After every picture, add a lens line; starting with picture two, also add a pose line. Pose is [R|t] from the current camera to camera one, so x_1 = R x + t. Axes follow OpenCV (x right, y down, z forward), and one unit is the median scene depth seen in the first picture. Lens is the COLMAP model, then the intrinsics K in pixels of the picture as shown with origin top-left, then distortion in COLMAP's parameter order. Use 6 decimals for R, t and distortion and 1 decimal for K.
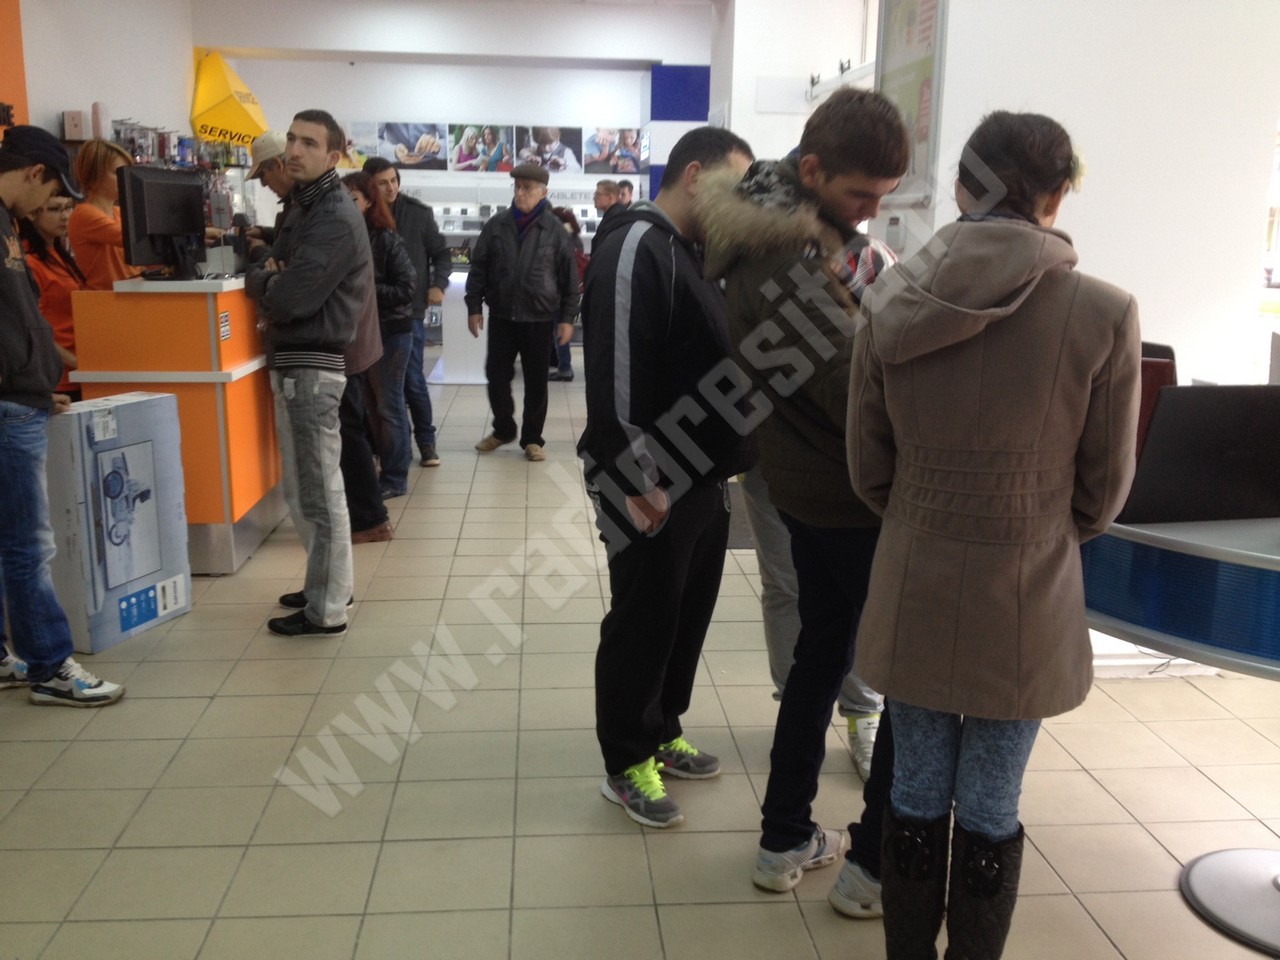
lens RADIAL K [[1229.6, 0, 640.0], [0, 1229.6, 480.0], [0, 0, 1]] dist [0.146825, -0.386794]
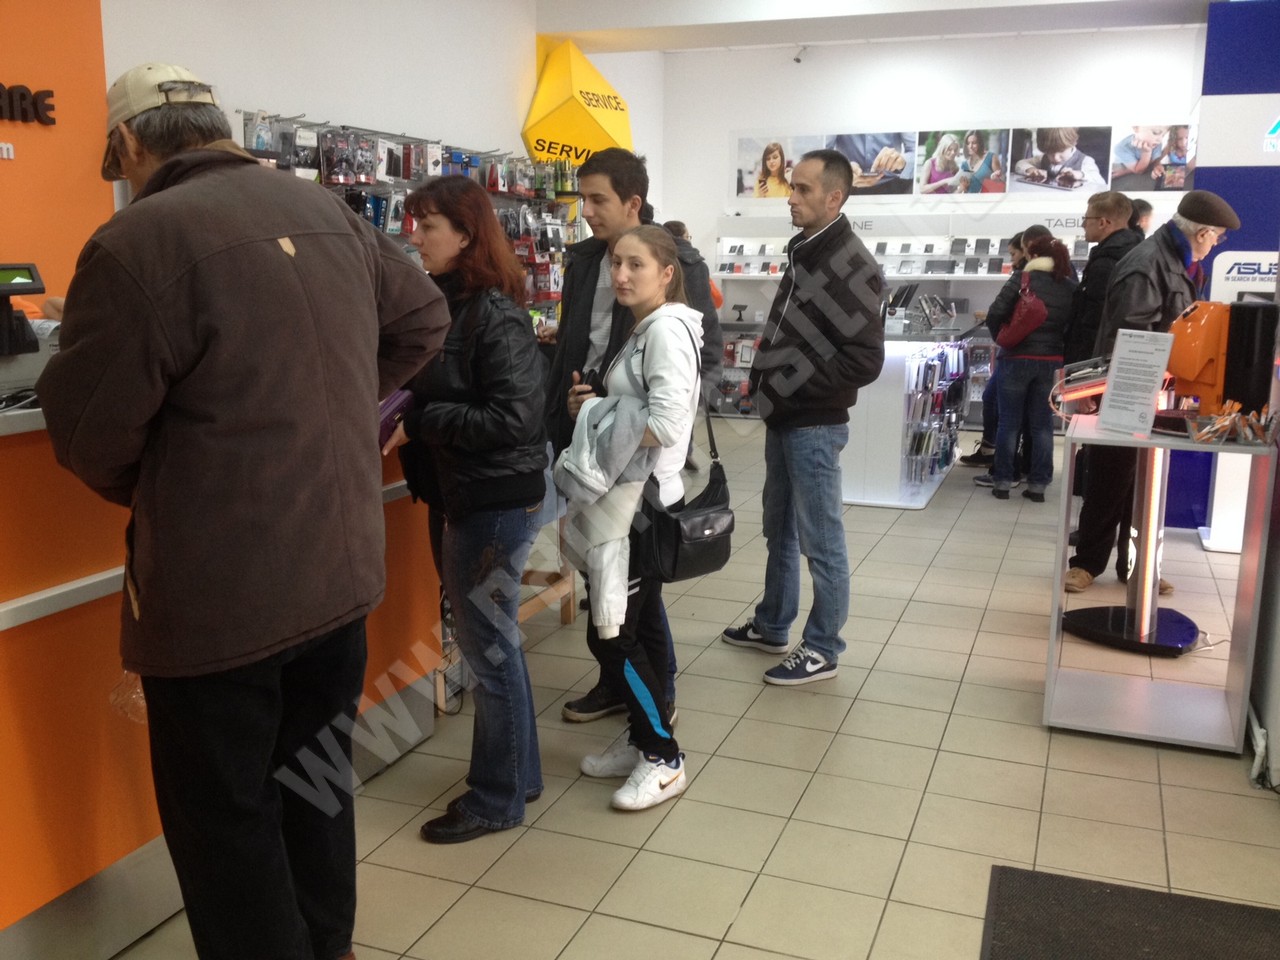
lens RADIAL K [[1229.6, 0, 640.0], [0, 1229.6, 480.0], [0, 0, 1]] dist [0.146825, -0.386794]
pose [[0.903393, 0.067410, -0.423482, 0.023945], [-0.079837, 0.996740, -0.011652, -0.057222], [0.421316, 0.044336, 0.905829, 0.266027]]
